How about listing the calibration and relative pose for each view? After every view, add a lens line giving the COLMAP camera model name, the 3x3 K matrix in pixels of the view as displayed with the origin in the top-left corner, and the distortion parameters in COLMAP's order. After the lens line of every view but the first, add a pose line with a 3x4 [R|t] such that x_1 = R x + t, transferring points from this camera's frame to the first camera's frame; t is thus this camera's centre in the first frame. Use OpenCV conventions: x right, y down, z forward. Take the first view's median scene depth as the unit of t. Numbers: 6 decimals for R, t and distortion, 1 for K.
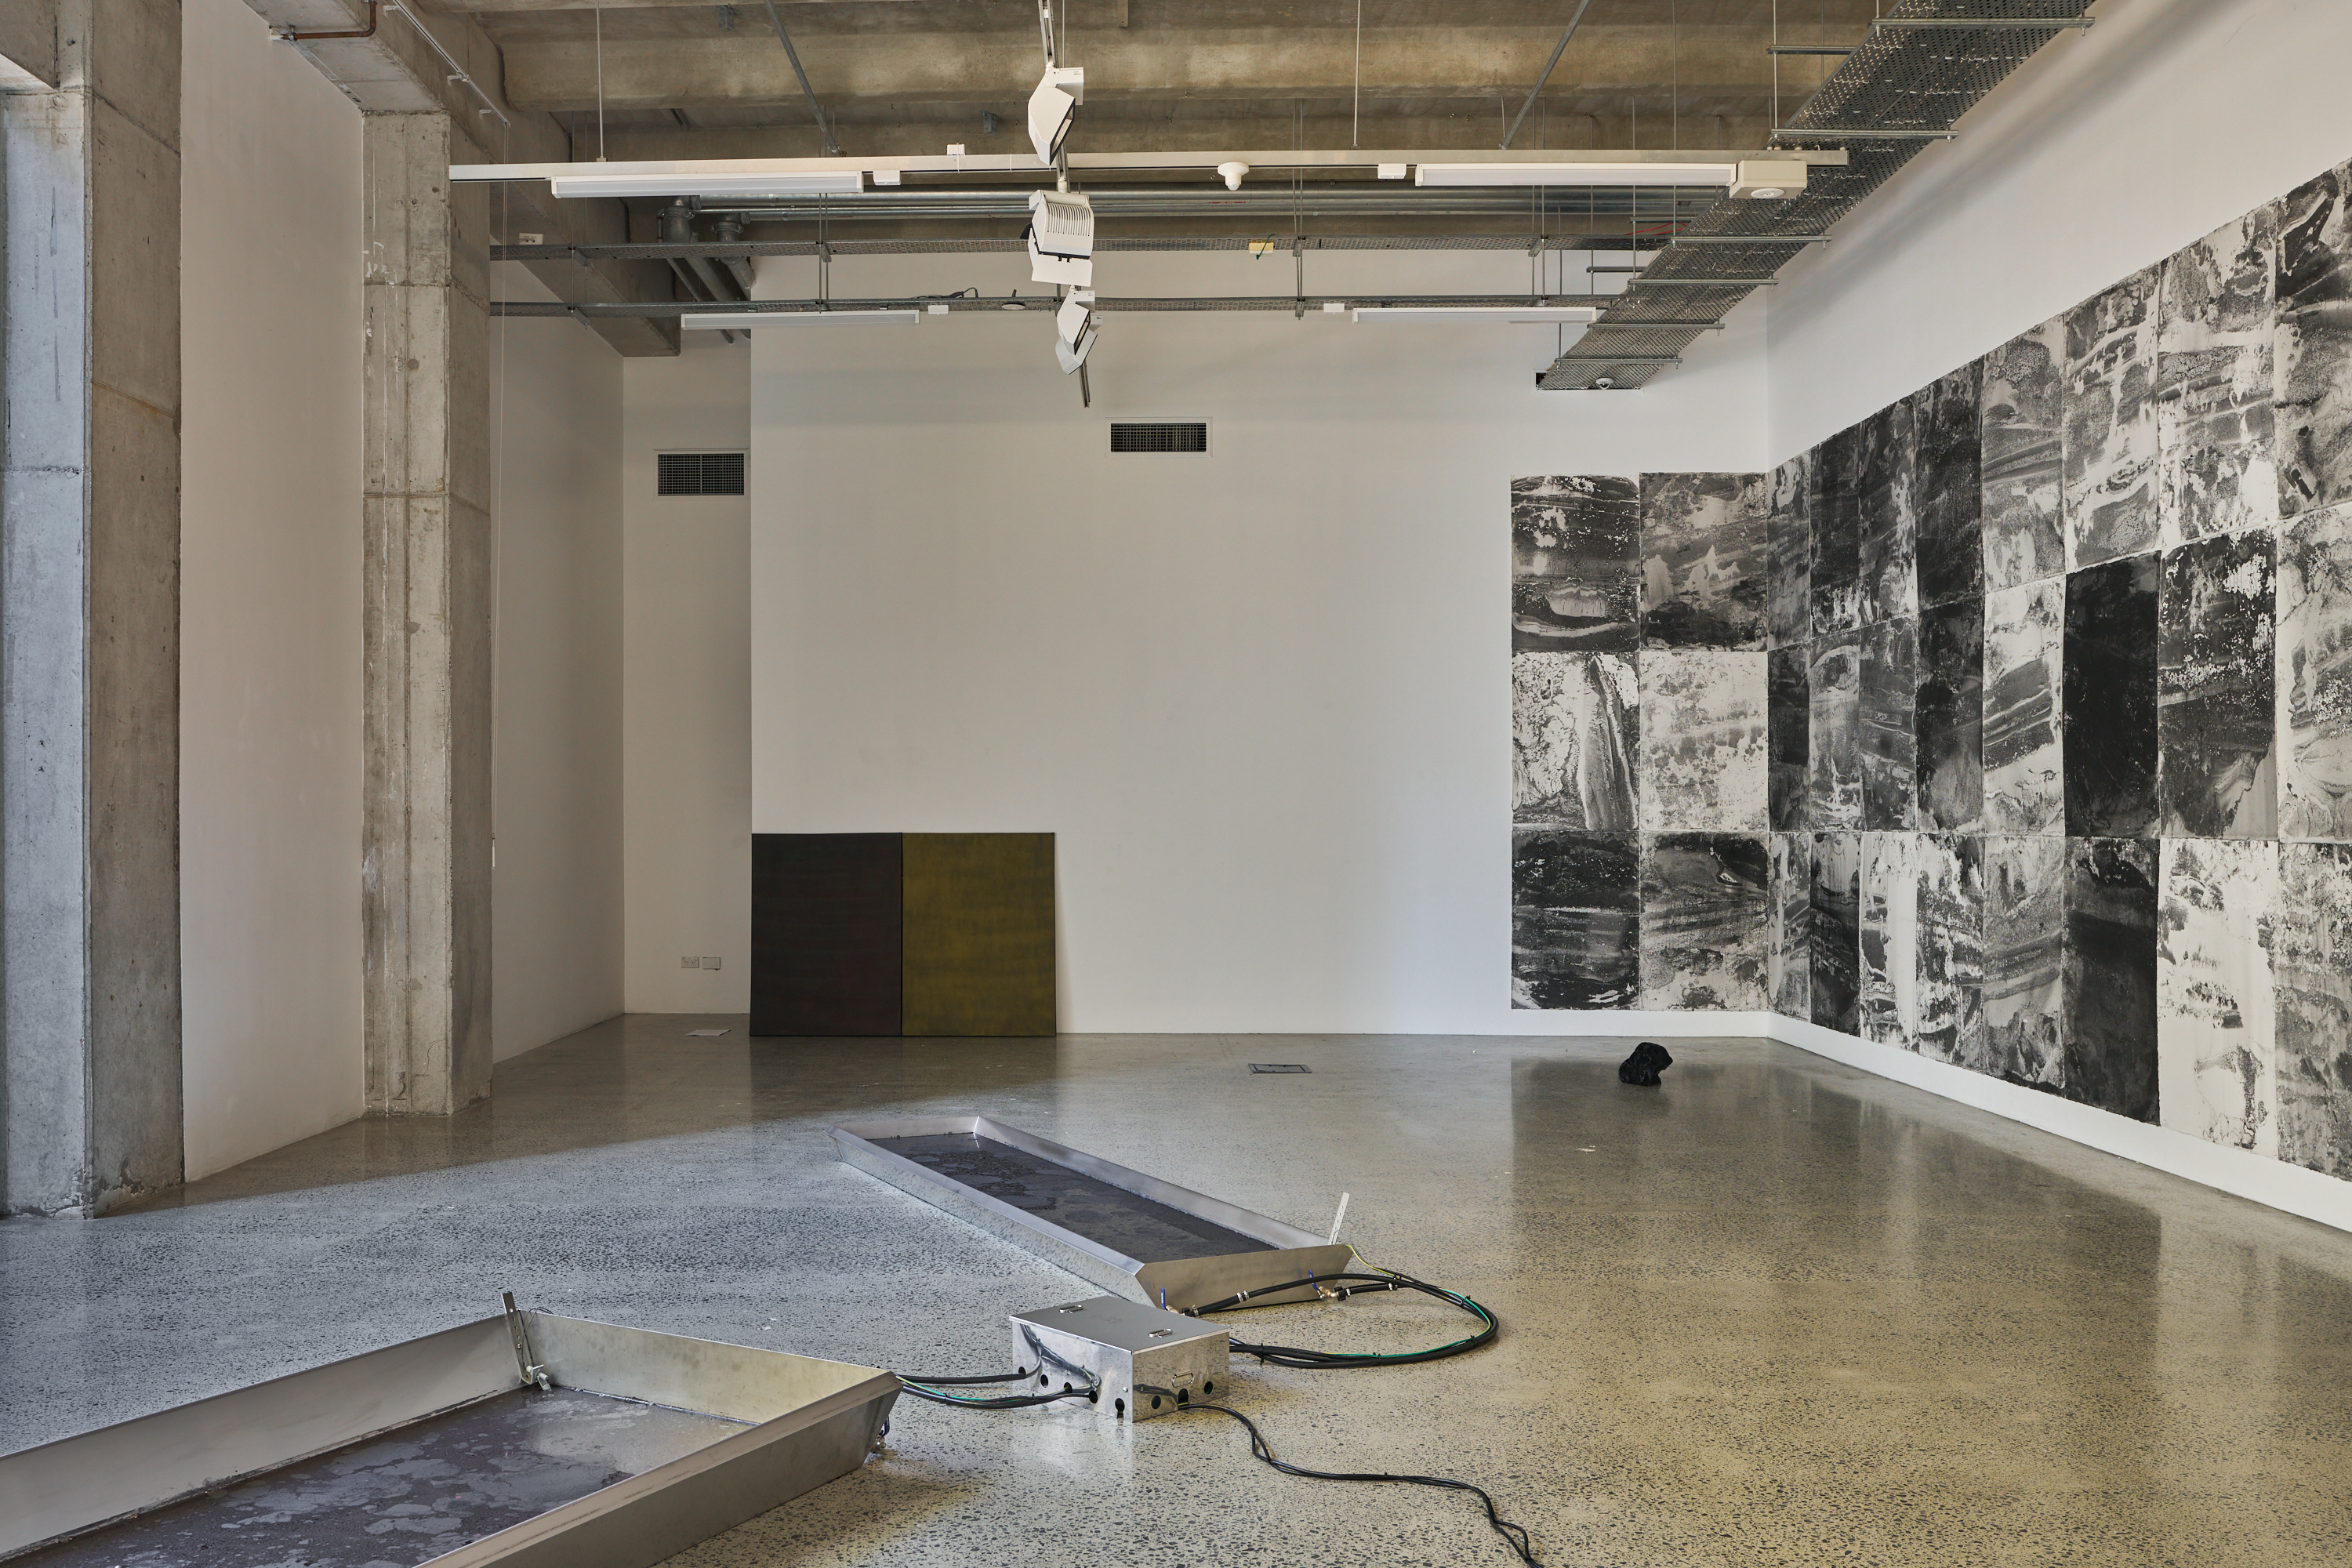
lens RADIAL K [[1969.8, 0, 1176.0], [0, 1969.8, 784.0], [0, 0, 1]] dist [0.004224, 0.006590]
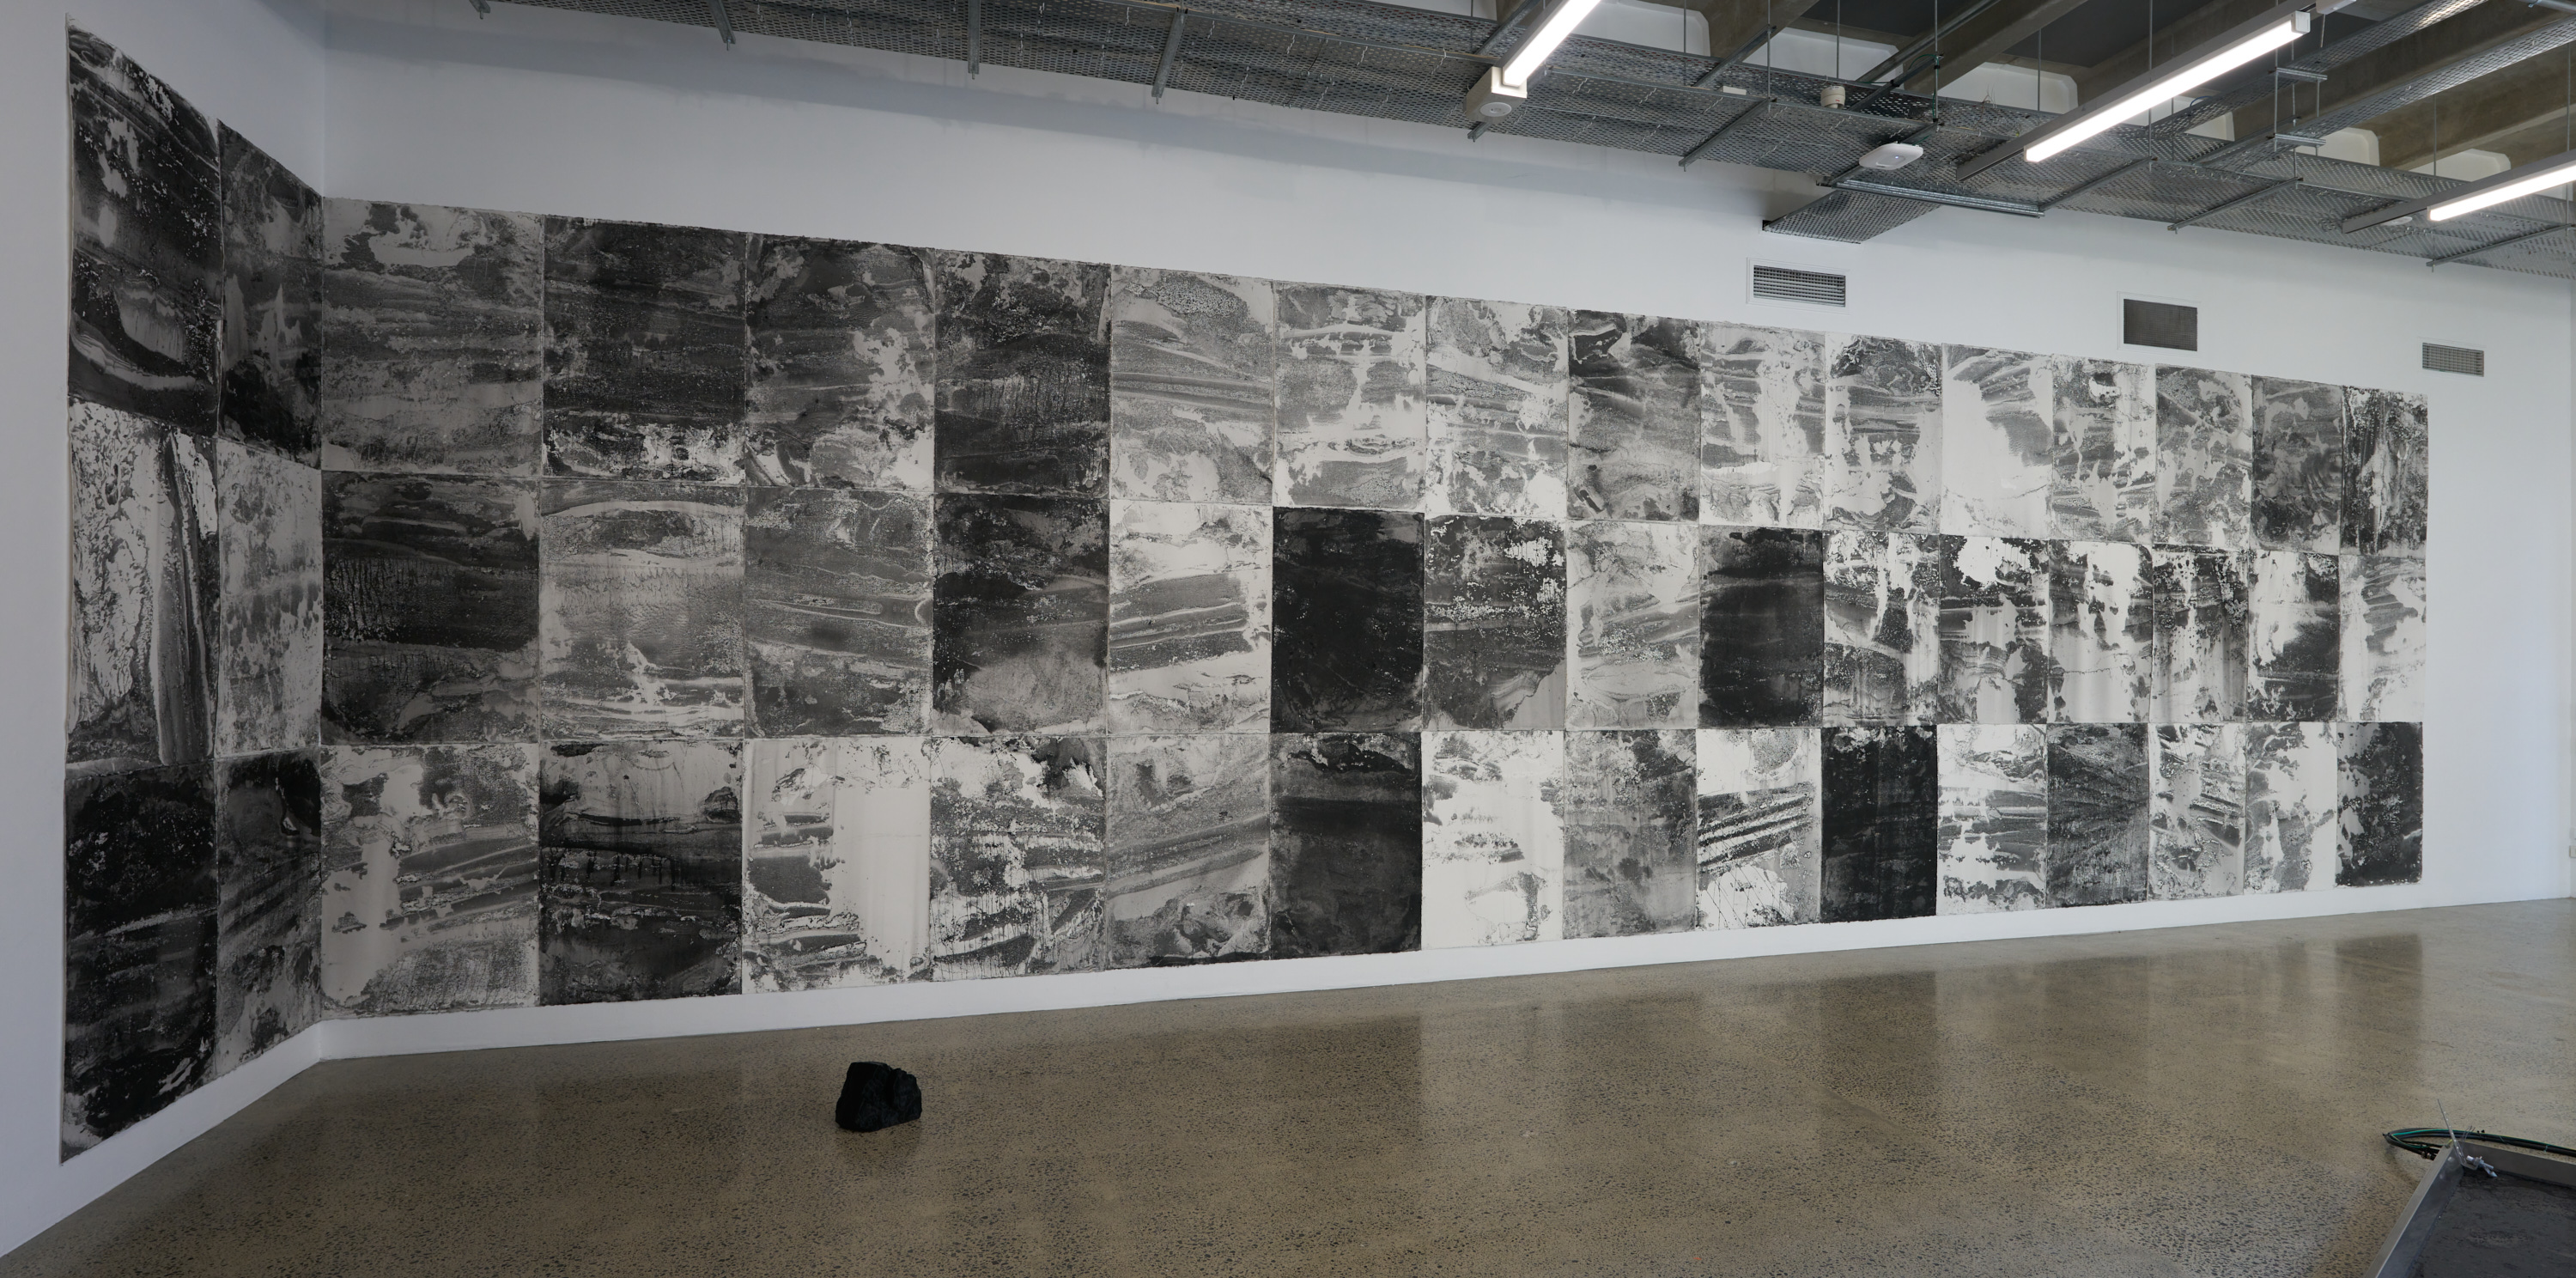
lens RADIAL K [[1299.8, 0, 1293.3], [0, 1299.8, 652.7], [0, 0, 1]] dist [-0.019245, 0.000310]
pose [[-0.256144, 0.004512, 0.966628, -0.305159], [-0.020257, 0.999744, -0.010035, -0.014033], [-0.966426, -0.022152, -0.255987, 1.252485]]
